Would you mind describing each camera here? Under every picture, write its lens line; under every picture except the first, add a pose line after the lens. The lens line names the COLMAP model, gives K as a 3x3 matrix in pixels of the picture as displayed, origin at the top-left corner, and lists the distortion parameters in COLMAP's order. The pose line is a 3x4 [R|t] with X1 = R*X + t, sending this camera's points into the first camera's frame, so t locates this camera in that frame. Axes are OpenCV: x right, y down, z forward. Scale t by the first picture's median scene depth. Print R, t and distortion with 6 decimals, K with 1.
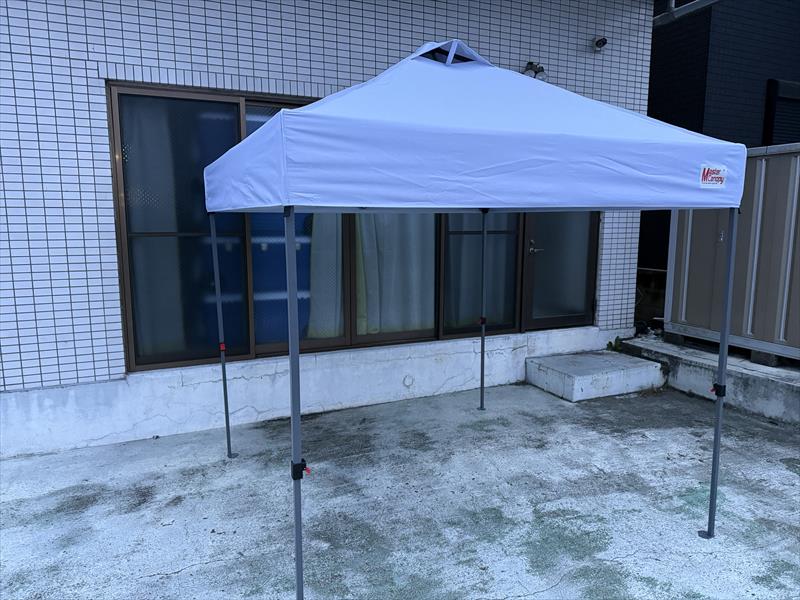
lens RADIAL K [[563.4, 0, 404.1], [0, 563.4, 297.2], [0, 0, 1]] dist [0.078663, -0.102235]
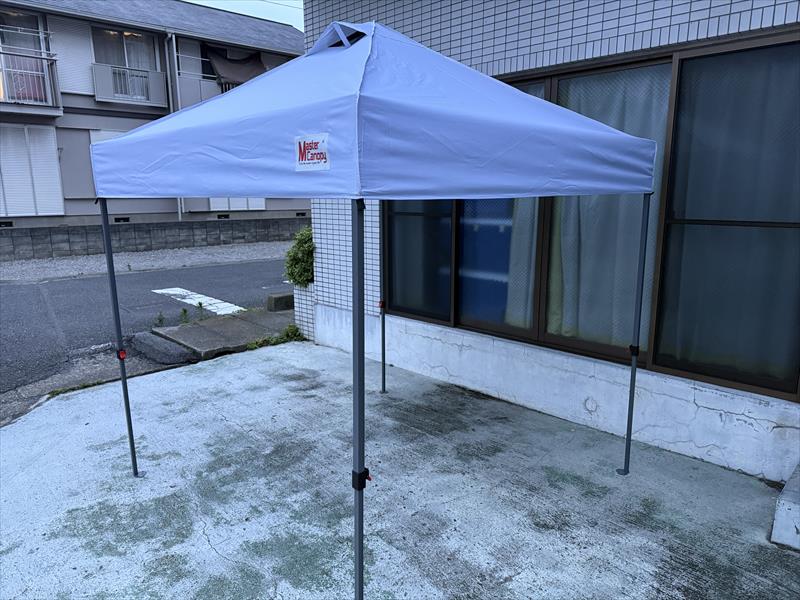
lens RADIAL K [[560.6, 0, 400.0], [0, 560.6, 300.0], [0, 0, 1]] dist [0.108740, -0.161558]
pose [[0.346460, 0.173777, -0.921828, 0.836546], [-0.127279, 0.982312, 0.137342, -0.097927], [0.929390, 0.069746, 0.362450, 0.586670]]
